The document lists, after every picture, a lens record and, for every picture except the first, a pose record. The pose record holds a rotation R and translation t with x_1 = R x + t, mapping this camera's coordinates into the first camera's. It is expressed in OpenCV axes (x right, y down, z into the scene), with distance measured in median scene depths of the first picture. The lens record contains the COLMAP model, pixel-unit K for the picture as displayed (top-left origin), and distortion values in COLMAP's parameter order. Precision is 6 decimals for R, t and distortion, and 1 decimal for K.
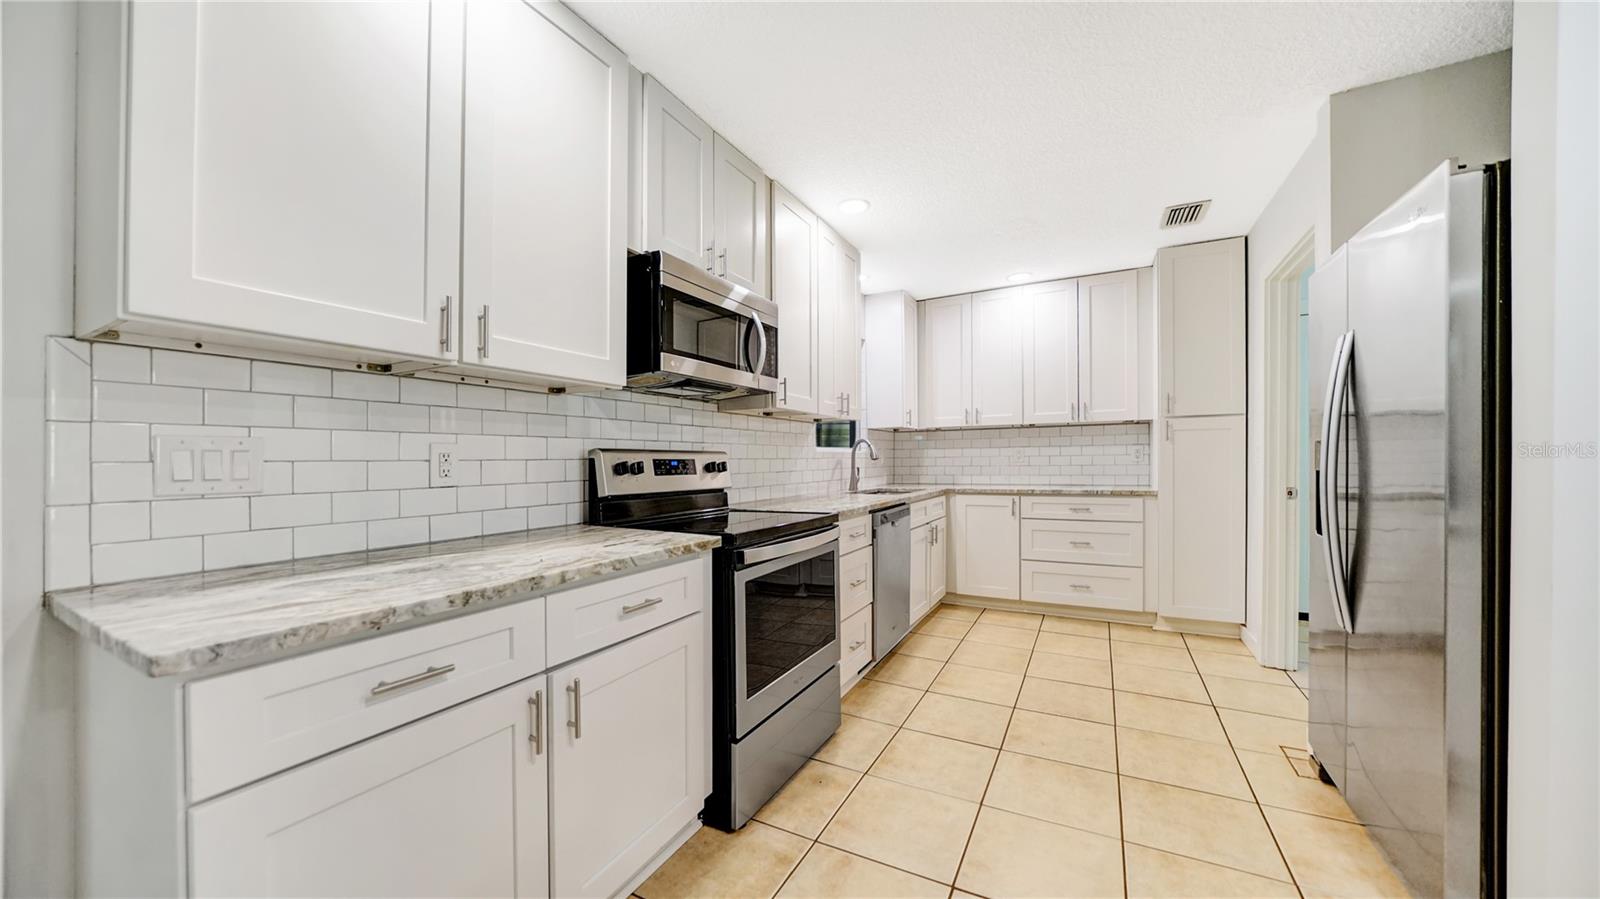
lens RADIAL K [[560.0, 0, 787.2], [0, 560.0, 464.0], [0, 0, 1]] dist [-0.027427, 0.002297]
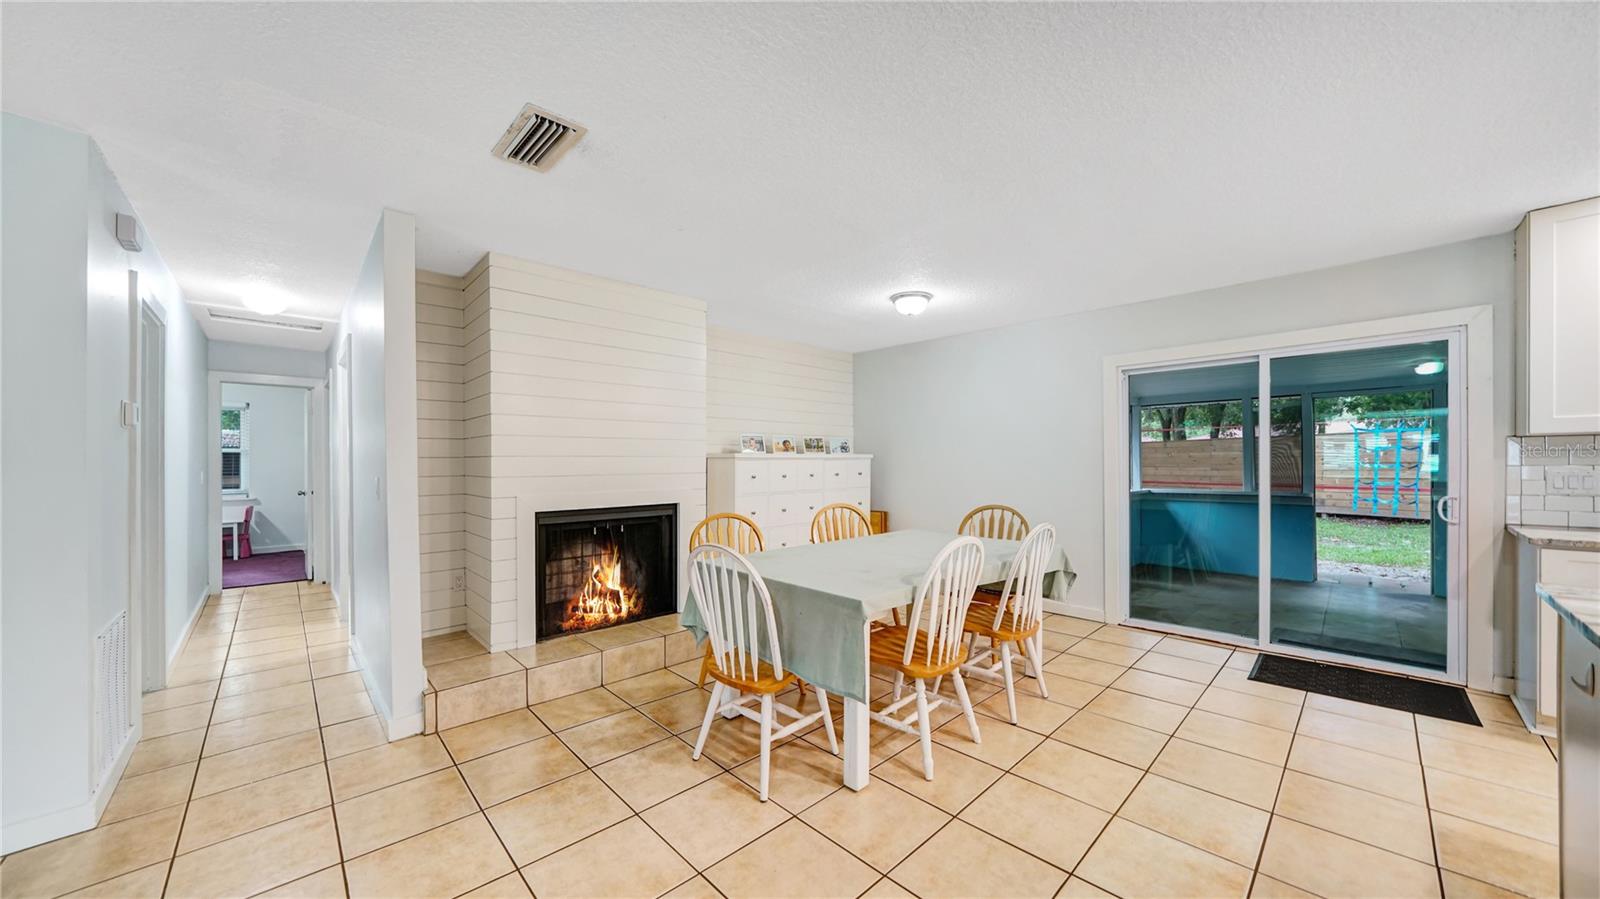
lens RADIAL K [[560.0, 0, 799.1], [0, 560.0, 453.2], [0, 0, 1]] dist [-0.027427, 0.002297]
pose [[-0.311960, -0.005138, -0.950081, 1.126012], [0.006071, 0.999954, -0.007401, -0.065249], [0.950076, -0.008077, -0.311914, -0.756463]]
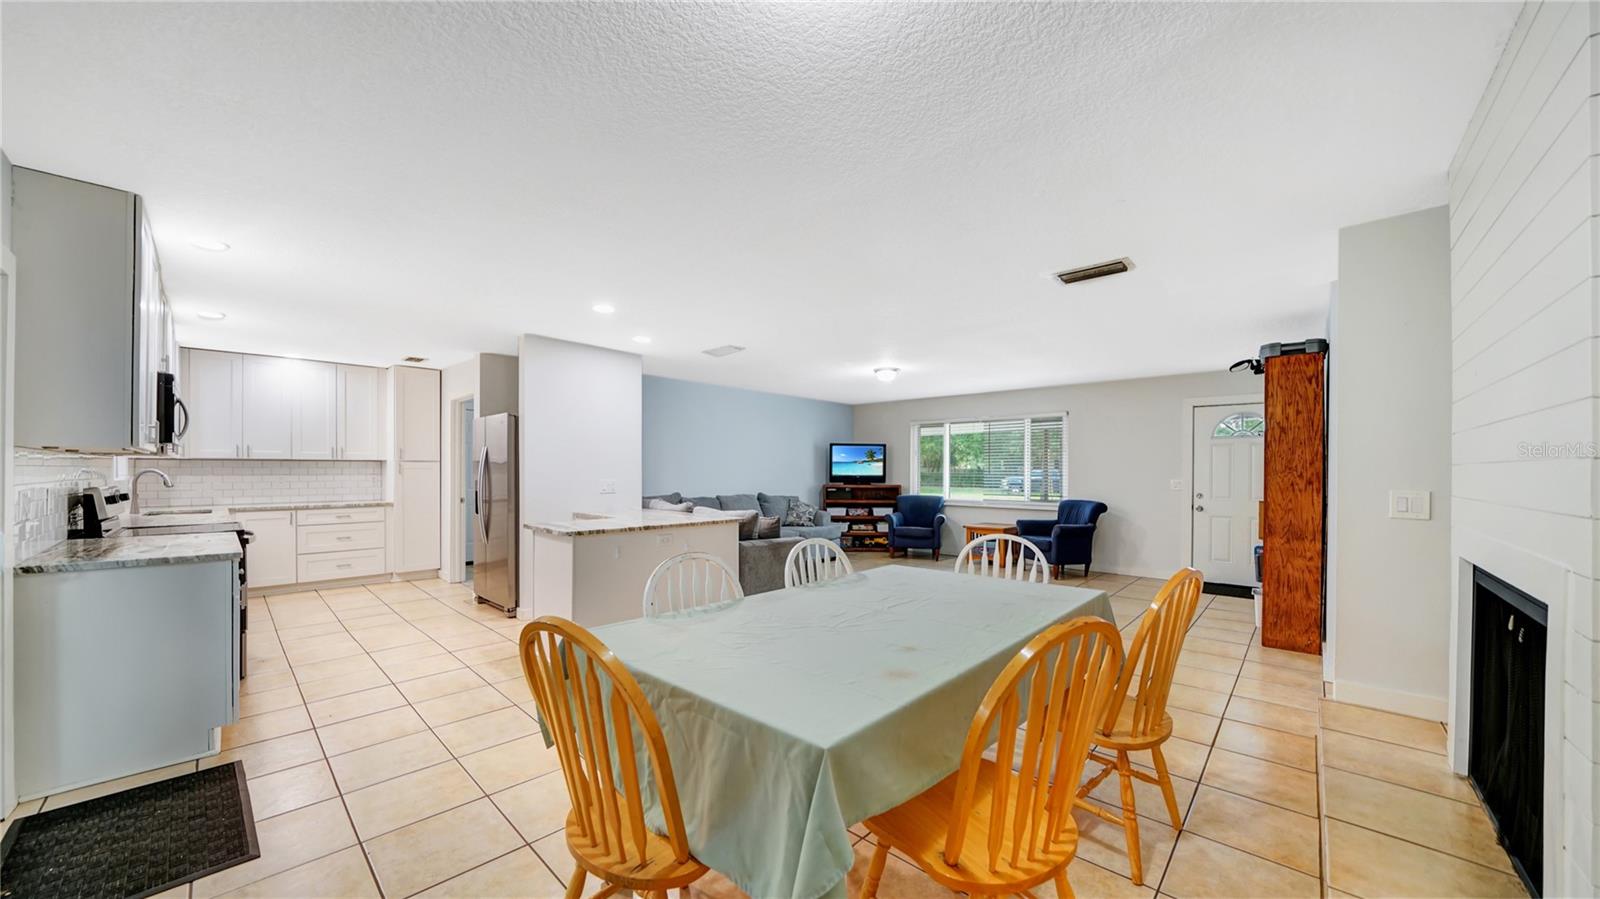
lens RADIAL K [[560.0, 0, 804.4], [0, 560.0, 473.2], [0, 0, 1]] dist [-0.027427, 0.002297]
pose [[0.233660, 0.005681, 0.972302, -1.119336], [0.000699, 0.999982, -0.006010, -0.050157], [-0.972318, 0.002084, 0.233652, -1.039987]]
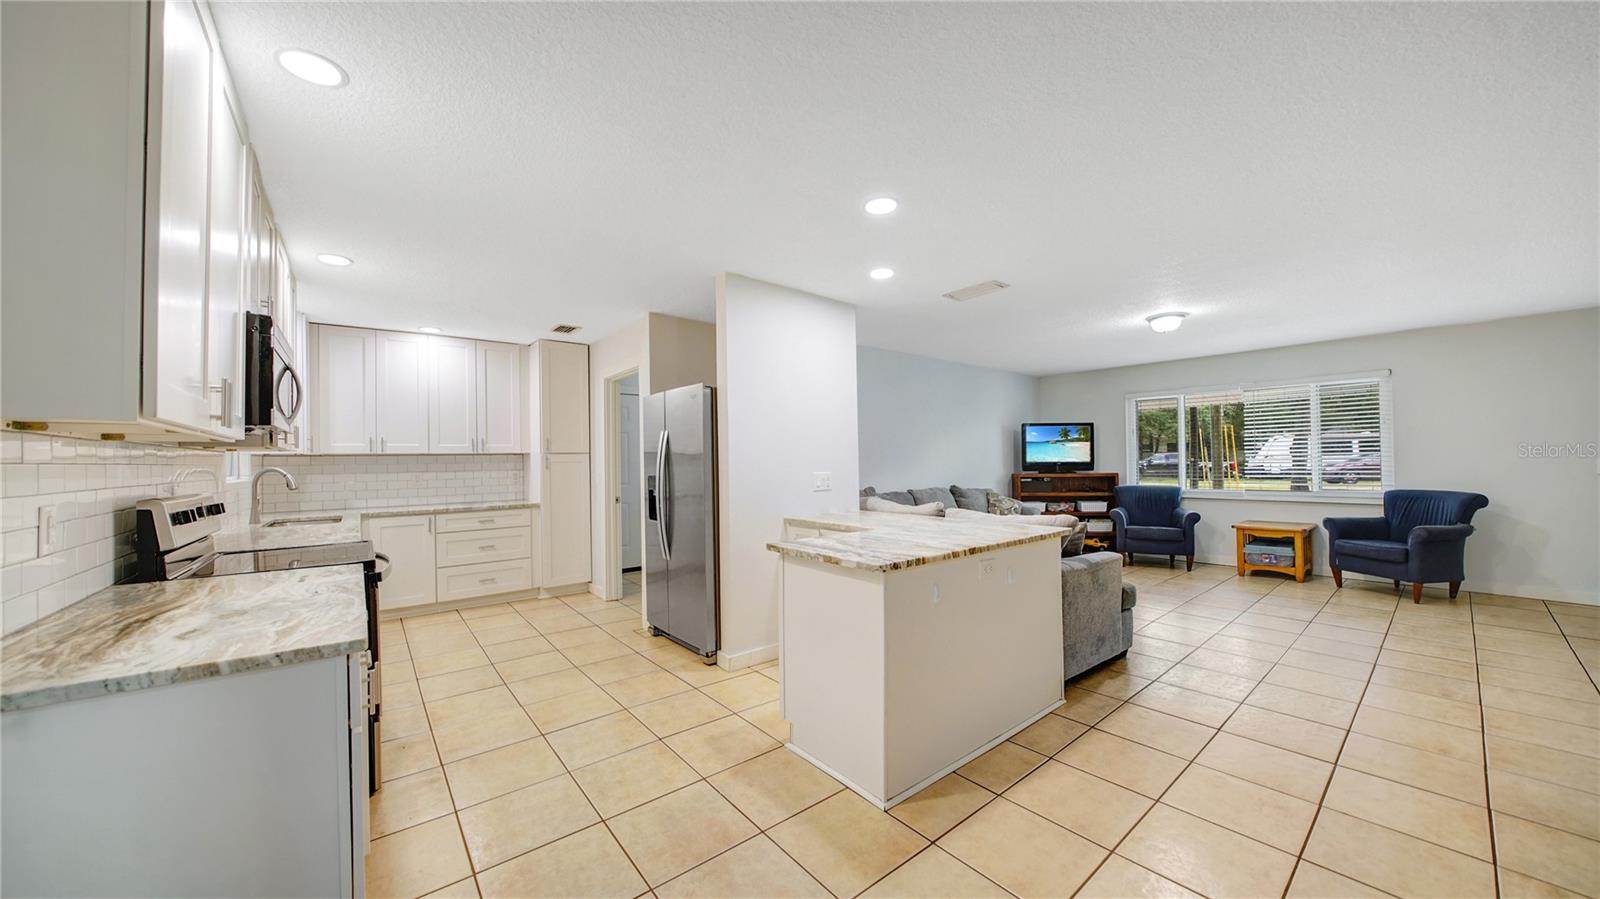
lens RADIAL K [[560.0, 0, 804.9], [0, 560.0, 455.7], [0, 0, 1]] dist [-0.027427, 0.002297]
pose [[0.371481, 0.012428, 0.928357, -0.671393], [0.017137, 0.999648, -0.020240, -0.054342], [-0.928282, 0.023428, 0.371138, -0.305286]]
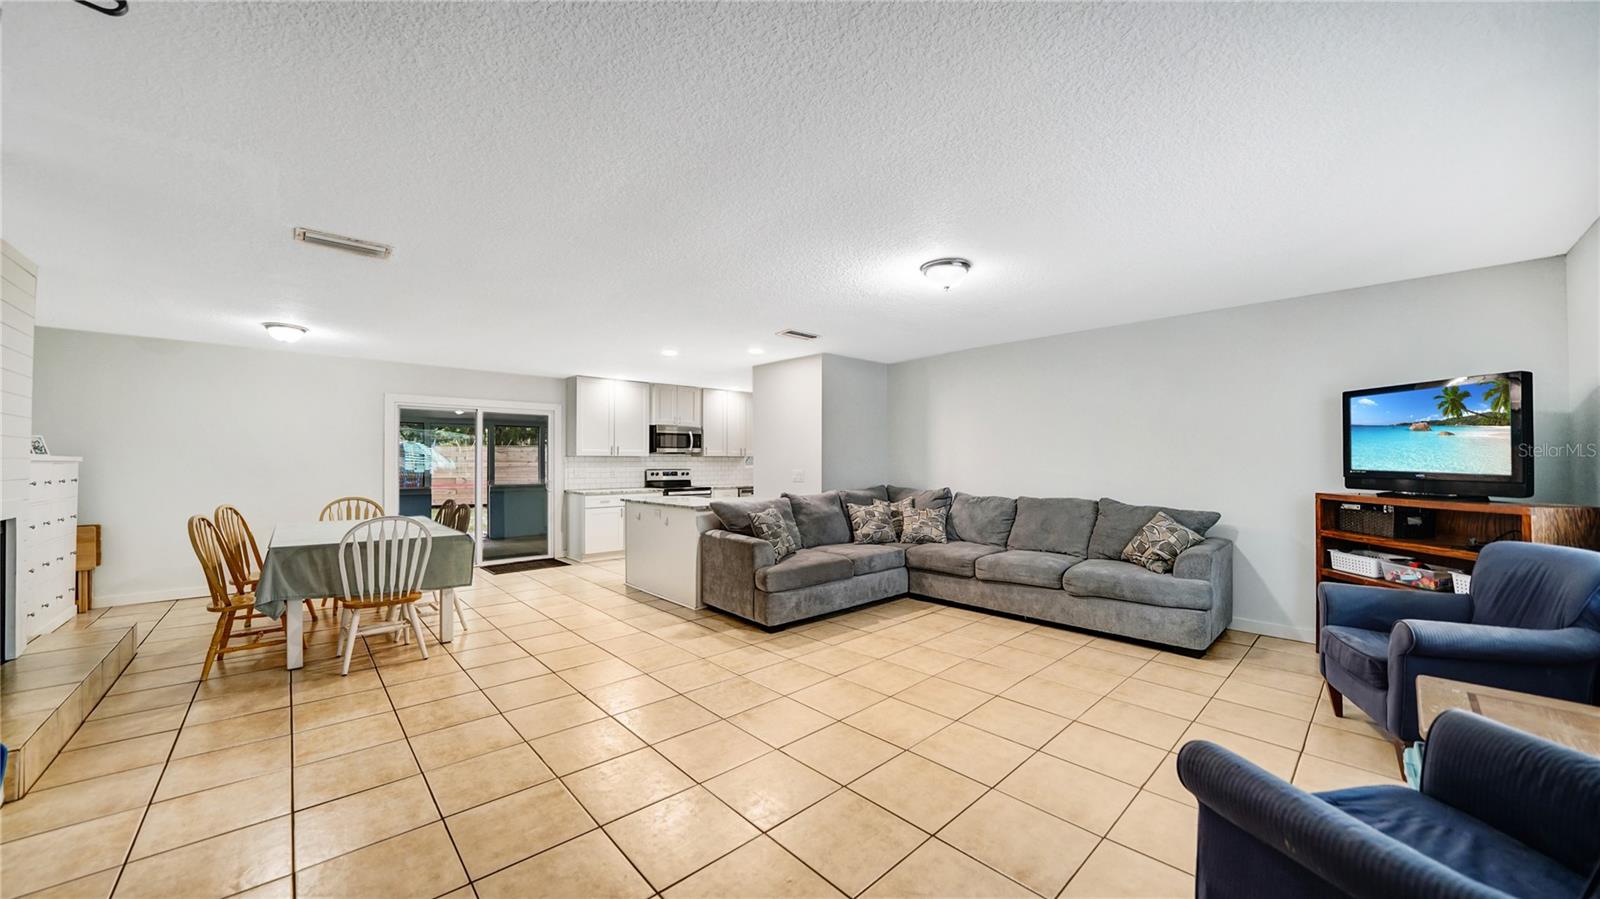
lens RADIAL K [[560.0, 0, 793.4], [0, 560.0, 449.4], [0, 0, 1]] dist [-0.027427, 0.002297]
pose [[0.945790, -0.001308, -0.324776, 1.811983], [-0.006909, 0.999685, -0.024145, -0.072771], [0.324705, 0.025080, 0.945483, -2.302426]]
